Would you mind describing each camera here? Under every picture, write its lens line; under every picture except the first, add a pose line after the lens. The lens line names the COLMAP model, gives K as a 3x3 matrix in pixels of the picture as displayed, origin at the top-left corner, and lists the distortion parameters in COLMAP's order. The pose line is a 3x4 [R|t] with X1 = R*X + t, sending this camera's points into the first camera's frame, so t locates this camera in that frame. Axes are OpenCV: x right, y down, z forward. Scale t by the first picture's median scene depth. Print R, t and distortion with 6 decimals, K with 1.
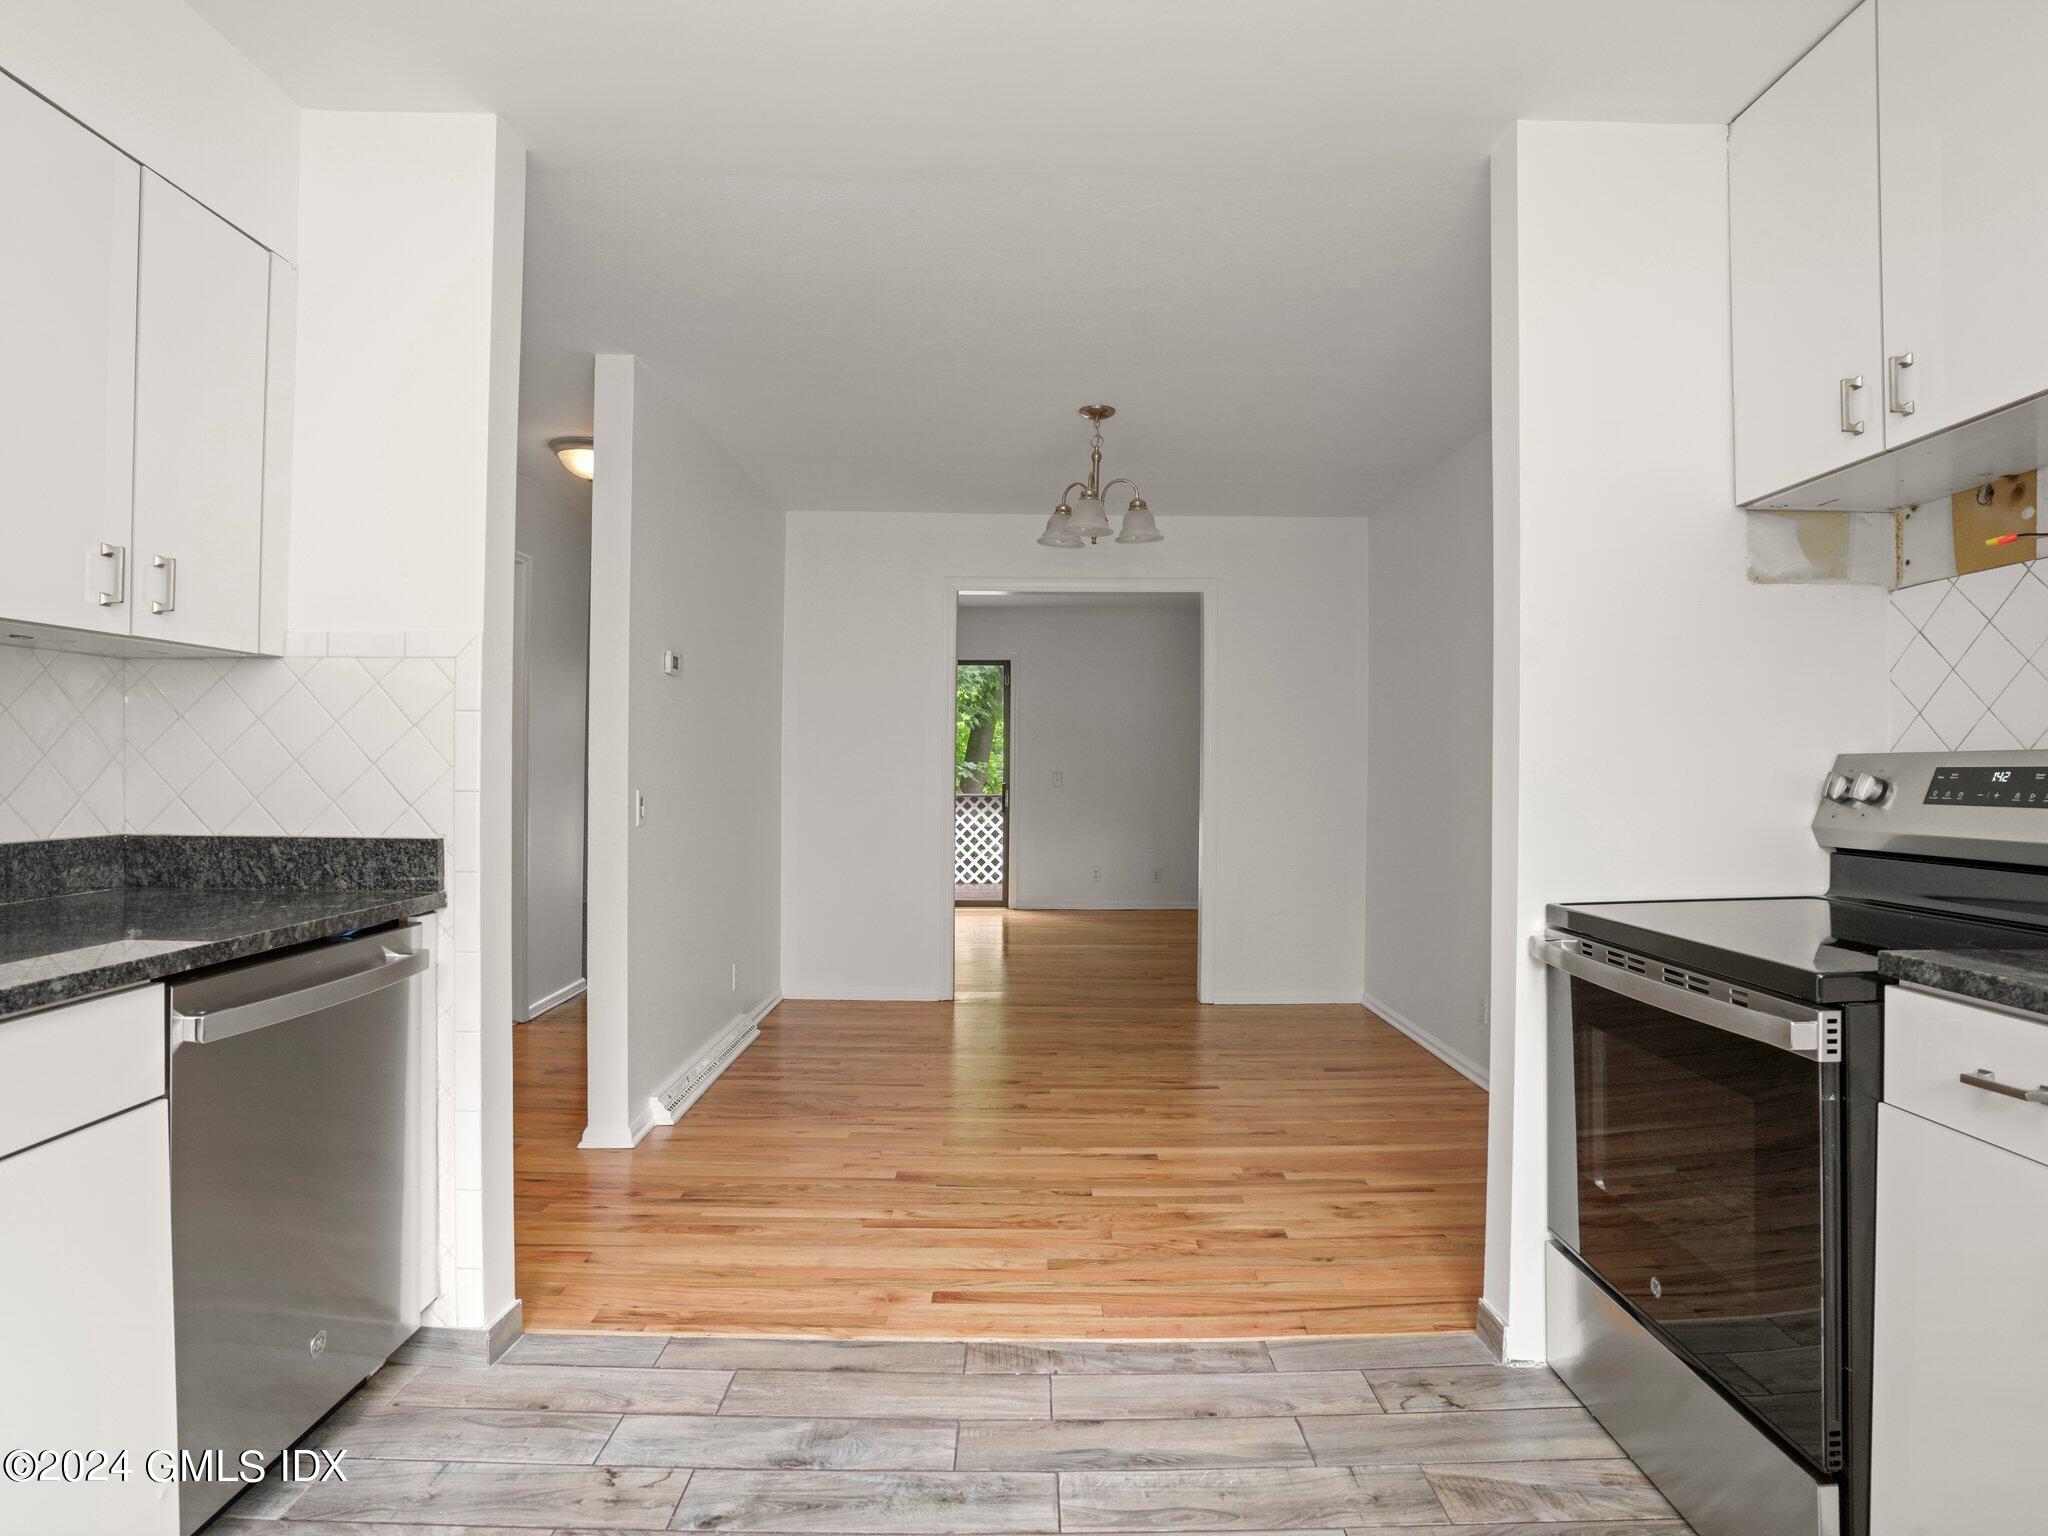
lens RADIAL K [[1024.4, 0, 1024.0], [0, 1024.4, 768.0], [0, 0, 1]] dist [0.000363, 0.000005]
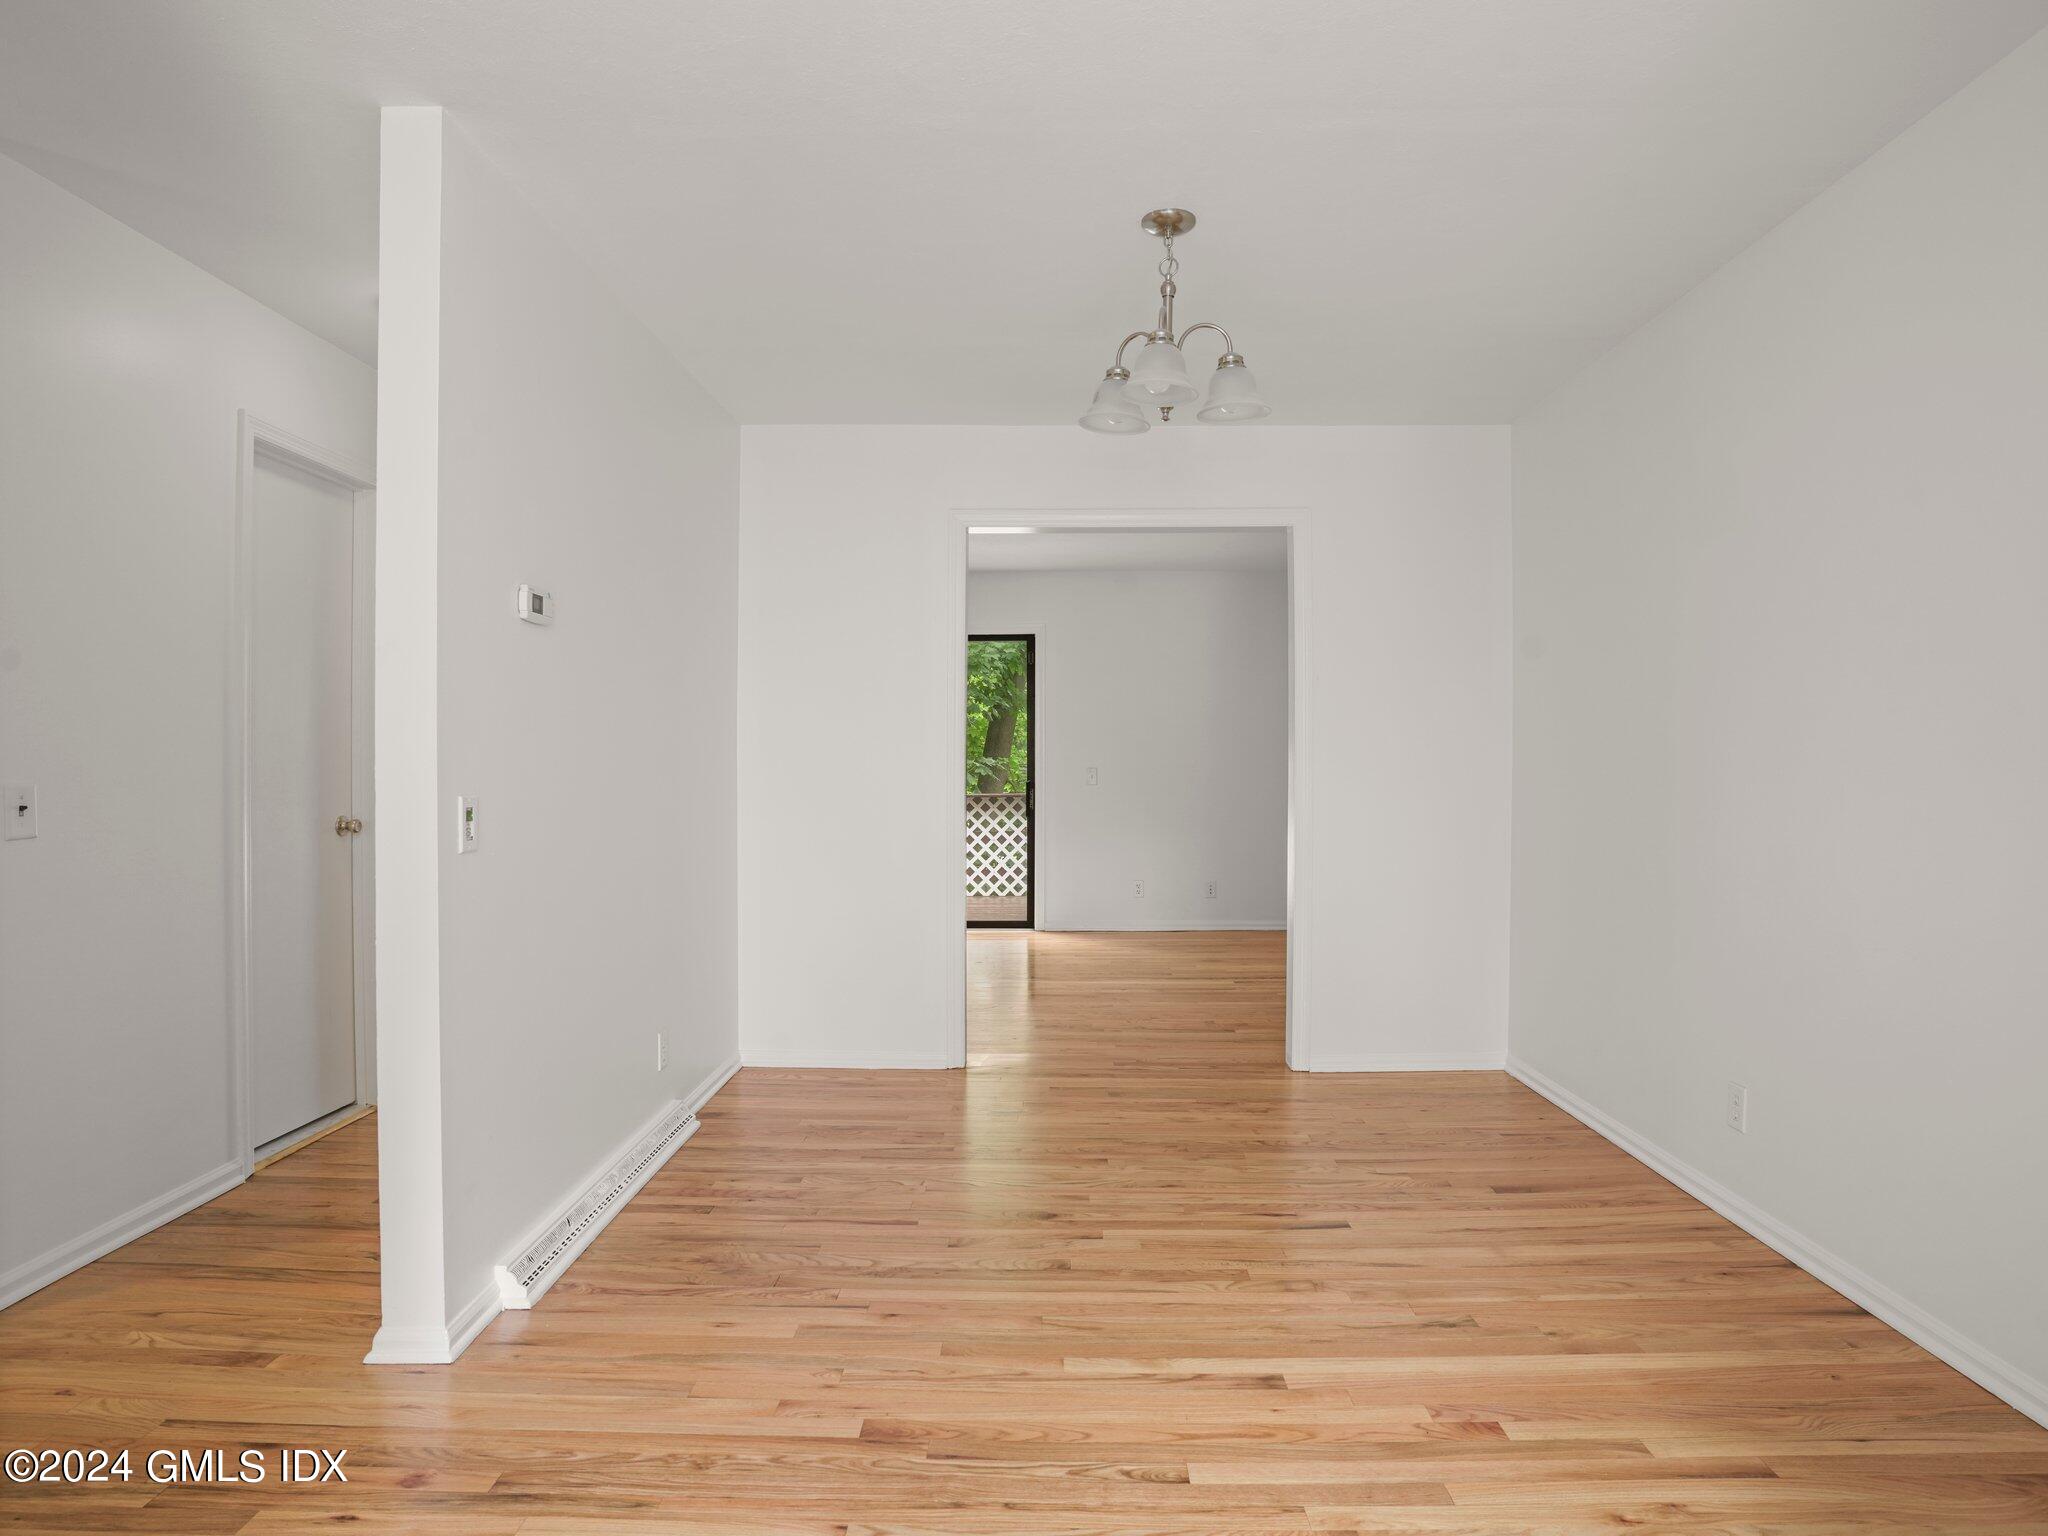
lens RADIAL K [[1068.0, 0, 1024.0], [0, 1068.0, 768.0], [0, 0, 1]] dist [0.000002, 0.000020]
pose [[0.999749, -0.006891, -0.021297, -0.008012], [0.006953, 0.999972, 0.002830, 0.002927], [0.021277, -0.002977, 0.999769, 0.244105]]
